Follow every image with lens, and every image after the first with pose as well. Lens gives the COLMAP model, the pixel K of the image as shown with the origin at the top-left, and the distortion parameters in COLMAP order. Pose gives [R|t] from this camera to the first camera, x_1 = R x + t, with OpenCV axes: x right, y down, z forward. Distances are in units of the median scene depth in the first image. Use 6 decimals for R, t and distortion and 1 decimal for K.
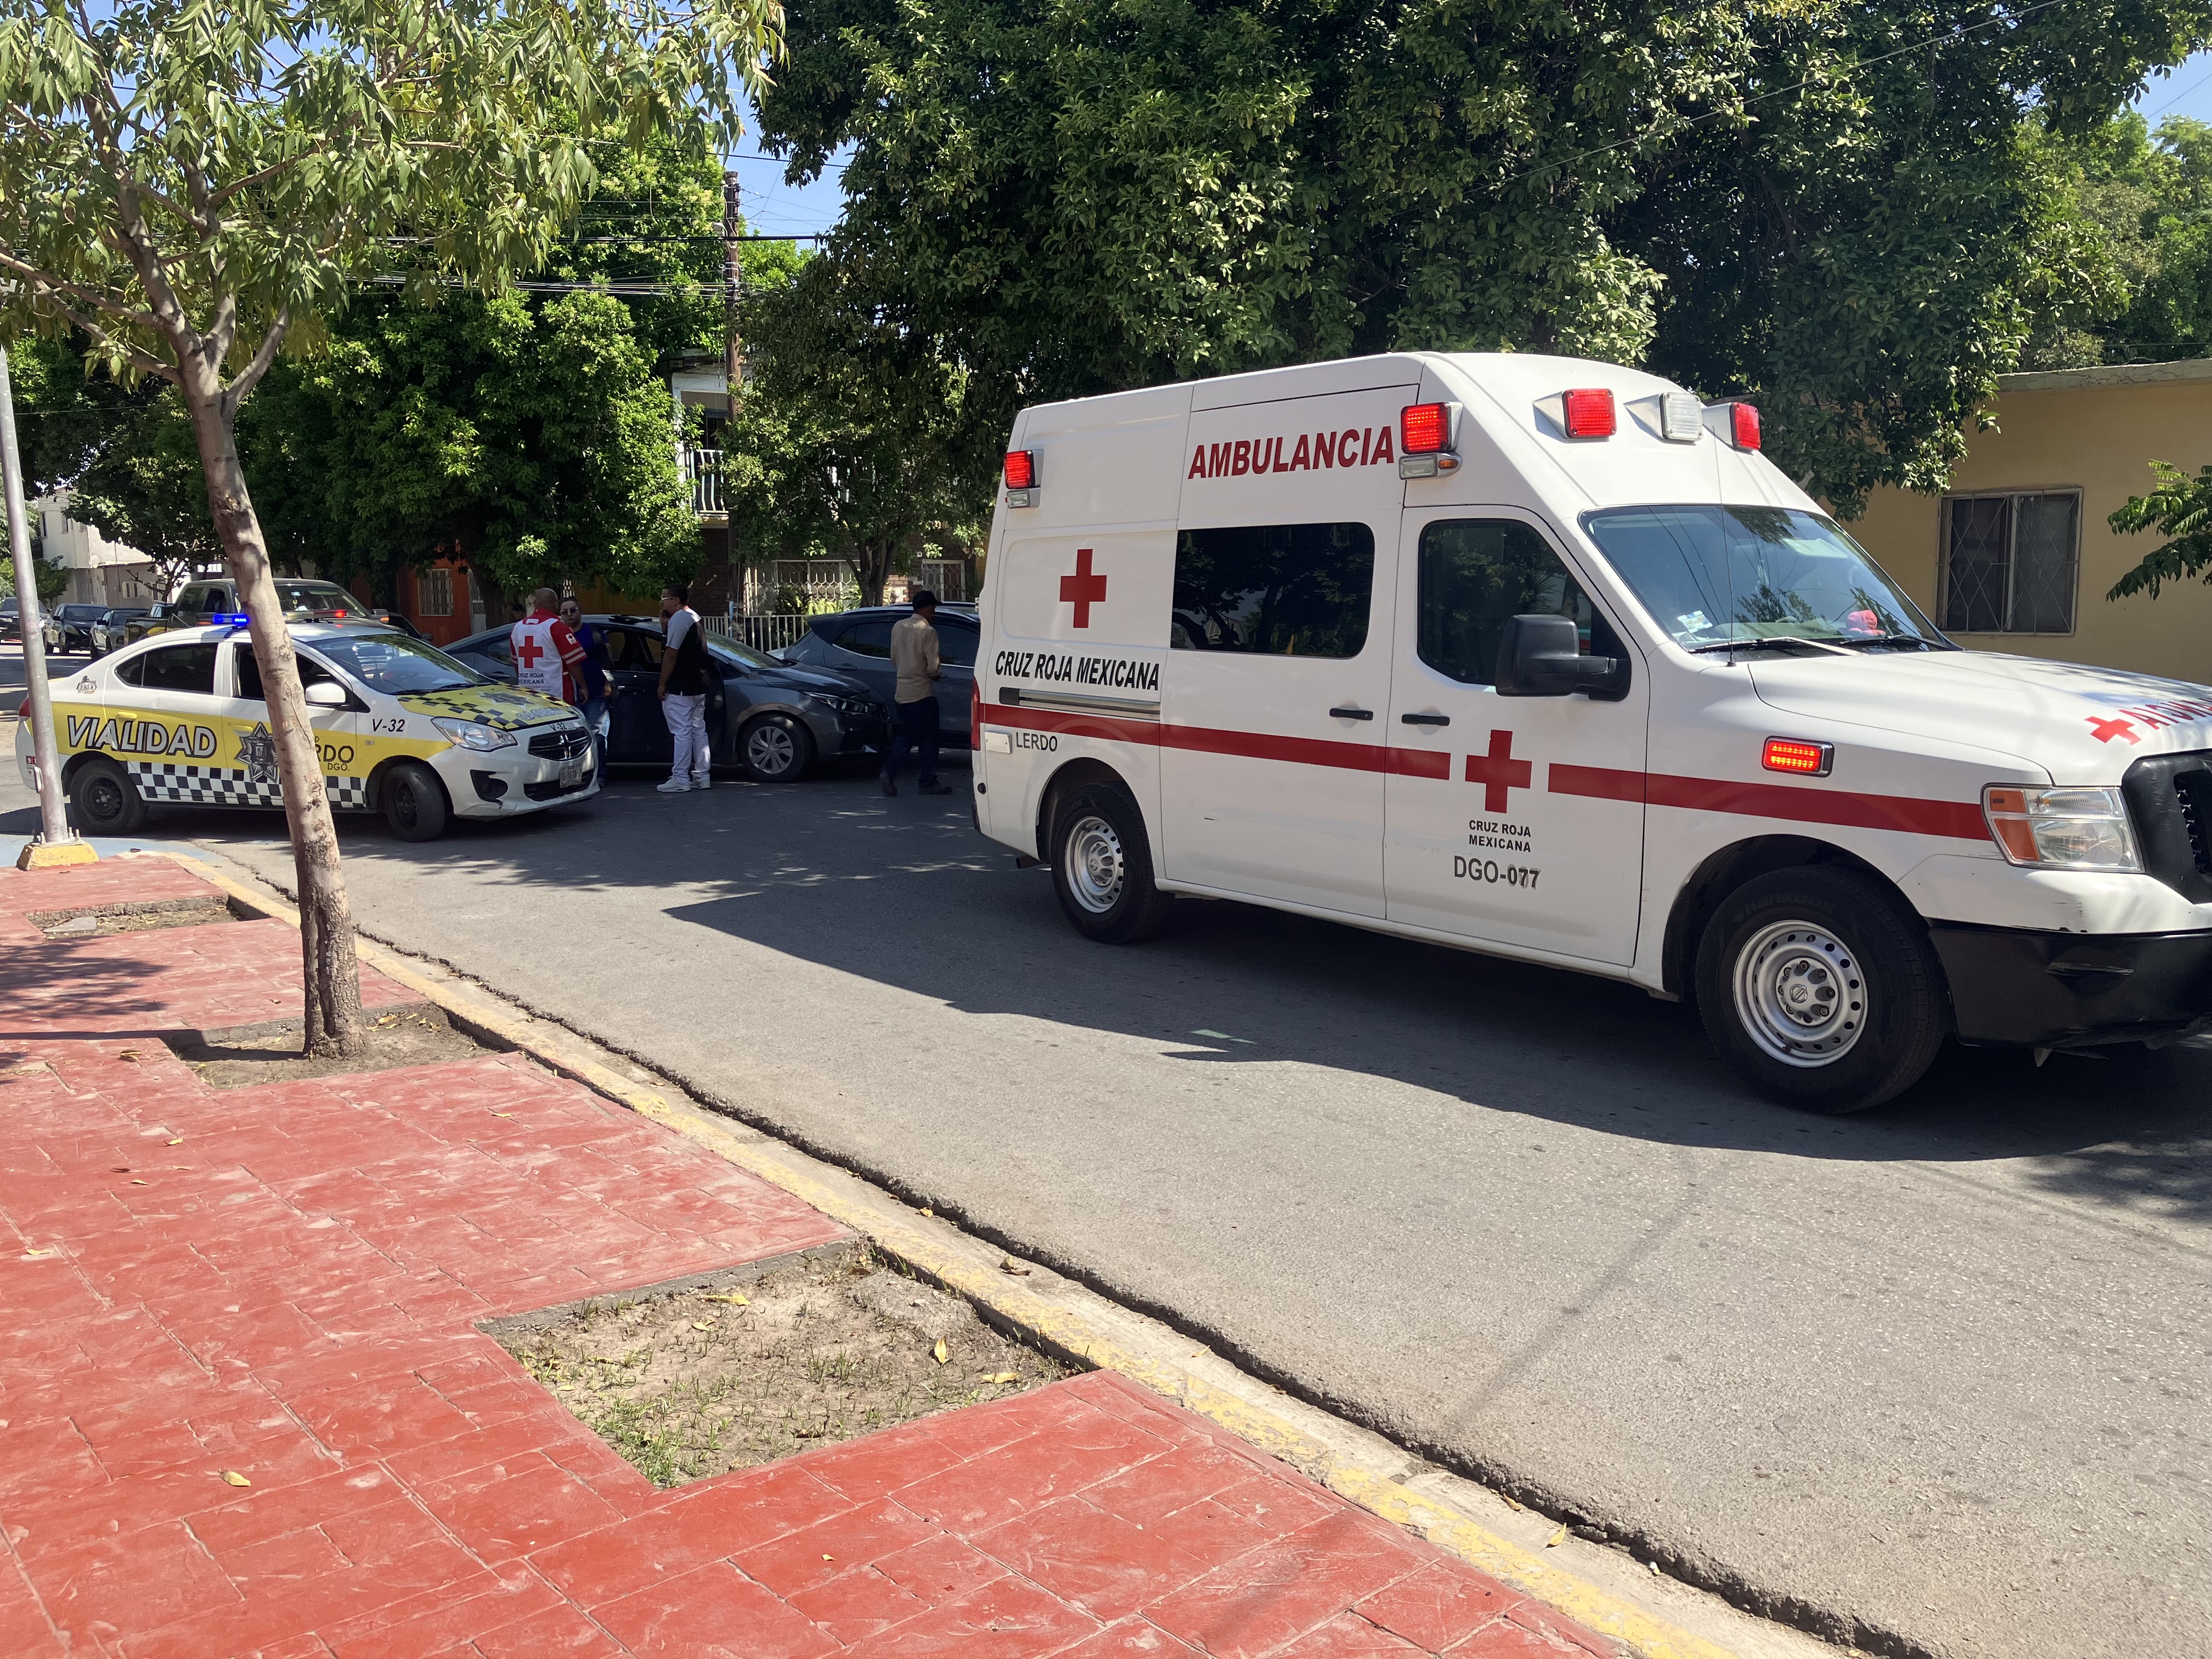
lens RADIAL K [[1757.6, 0, 1106.0], [0, 1757.6, 829.5], [0, 0, 1]] dist [0.043455, -0.052818]
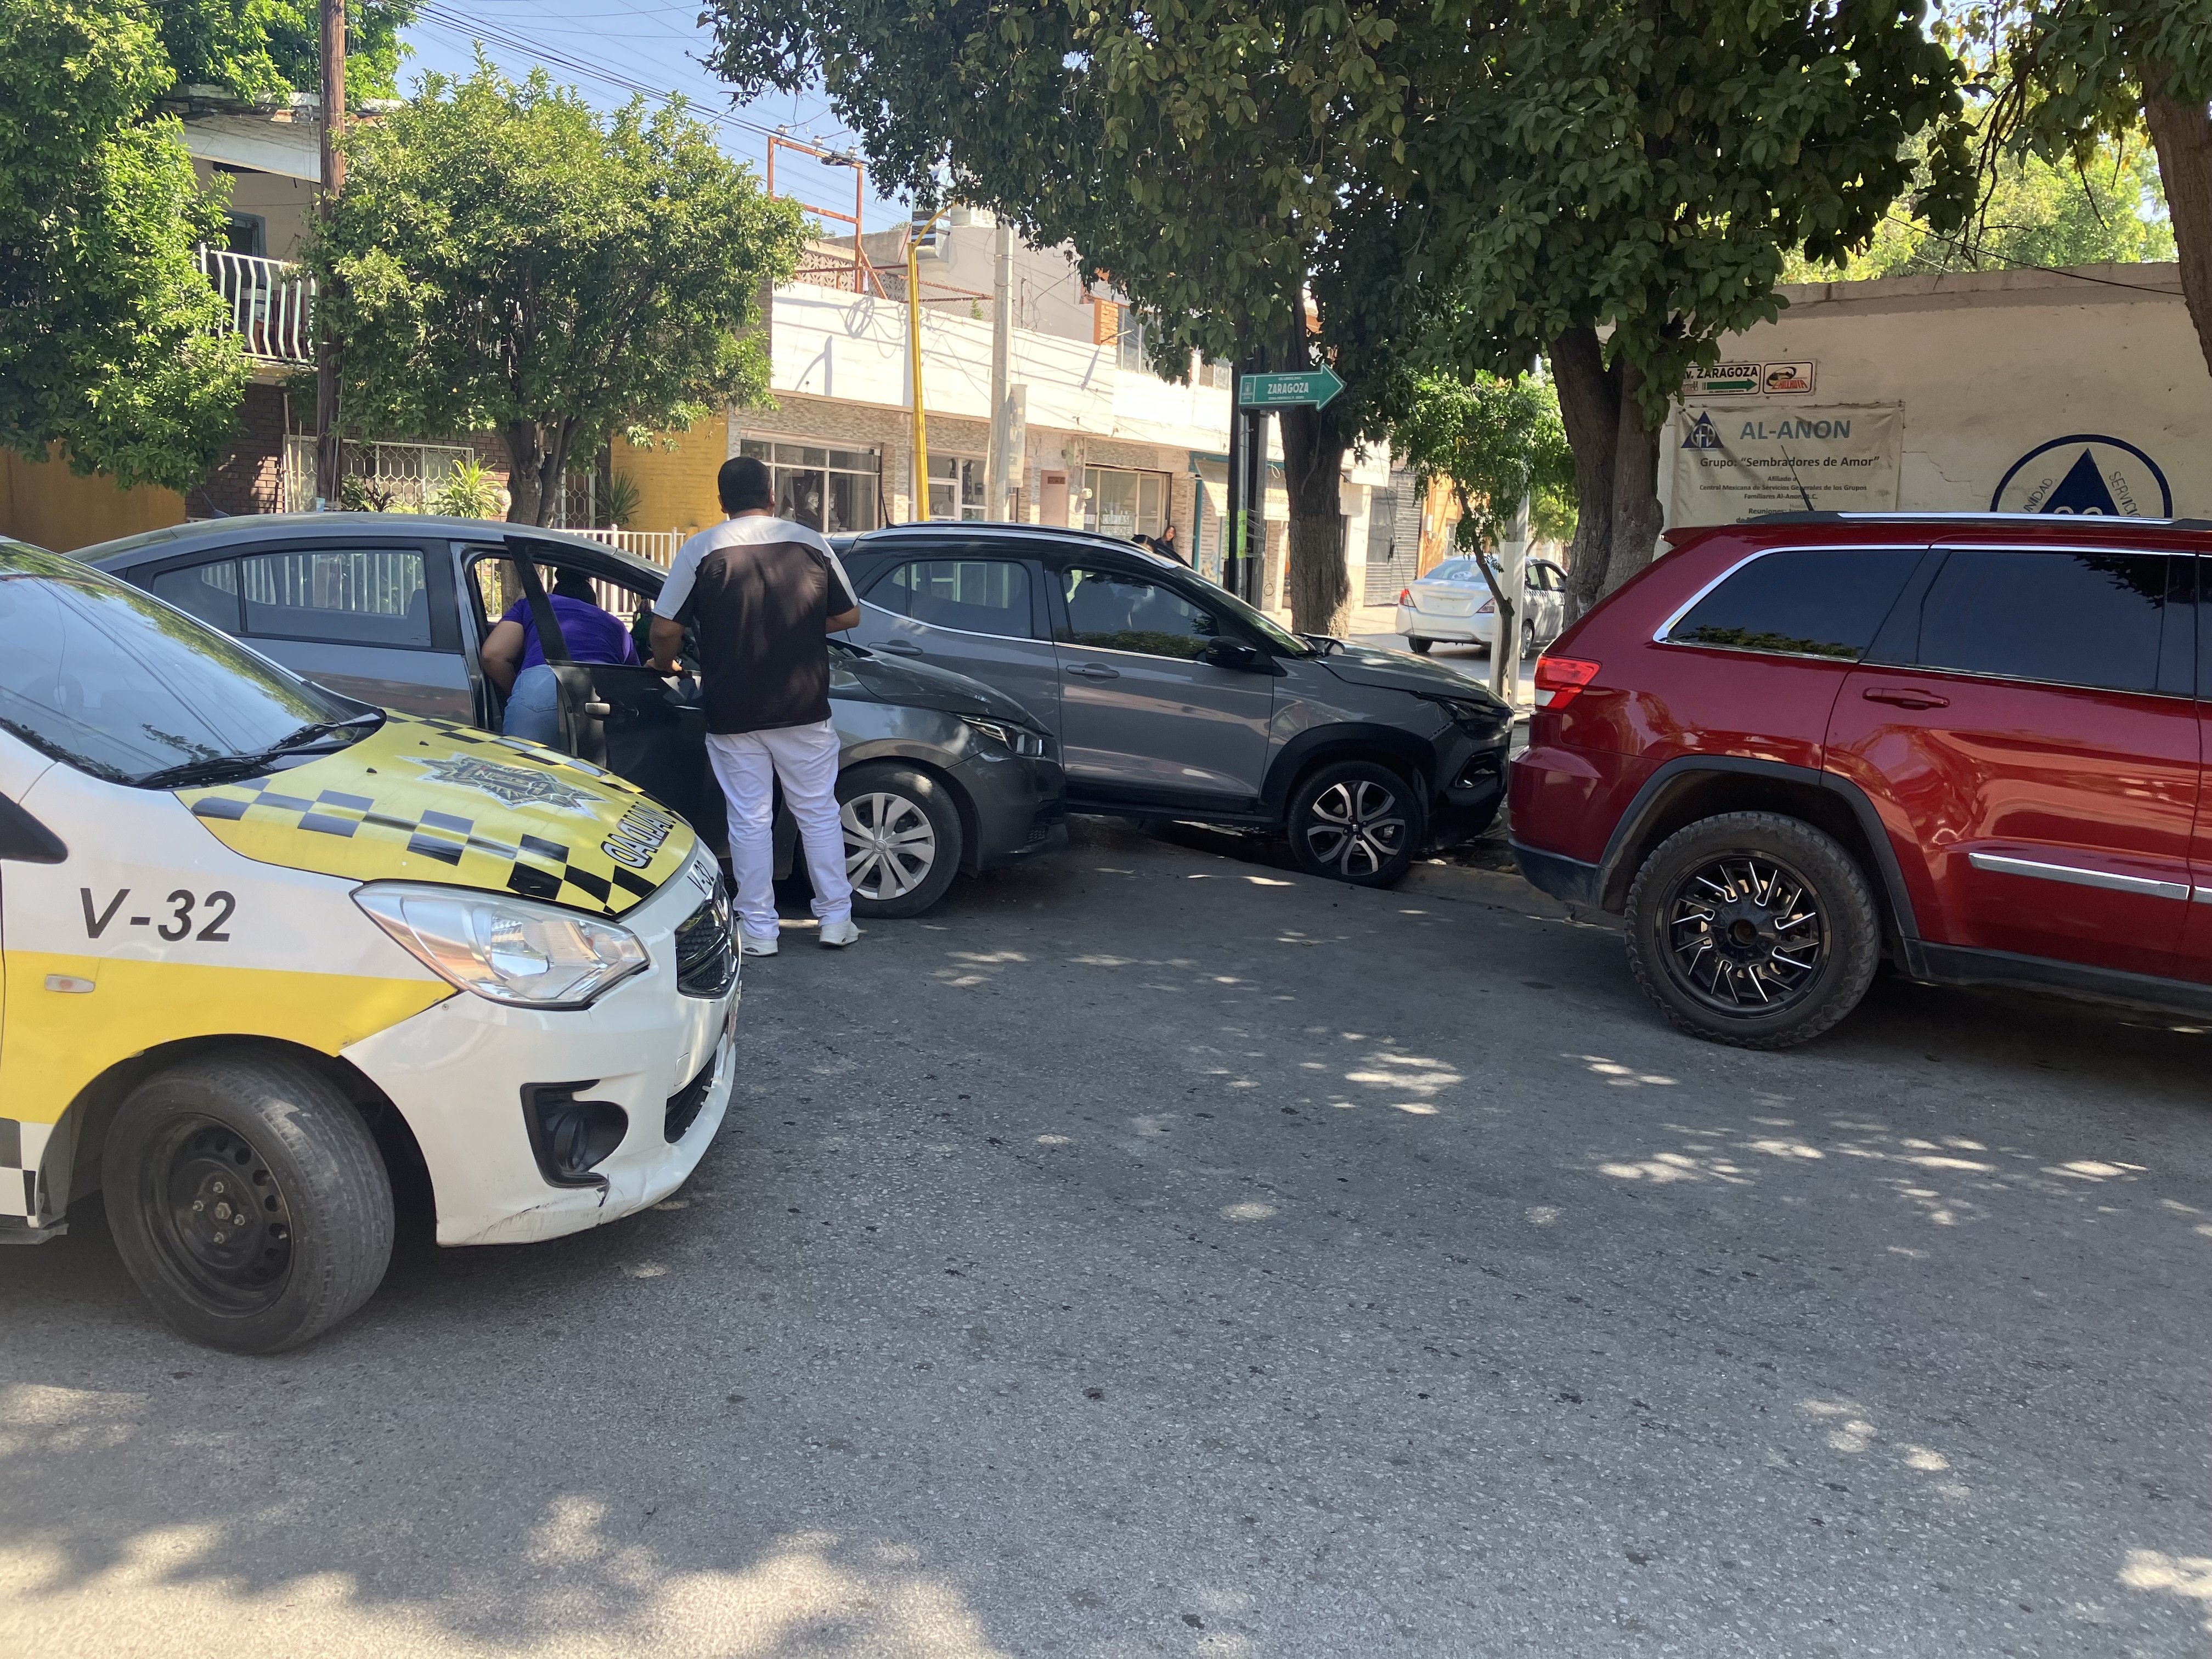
lens RADIAL K [[1757.6, 0, 1106.0], [0, 1757.6, 829.5], [0, 0, 1]] dist [0.043455, -0.052818]
pose [[0.939282, -0.001406, 0.343144, -0.178497], [-0.010170, 0.999438, 0.031934, -0.039438], [-0.342996, -0.033485, 0.938740, 0.349361]]
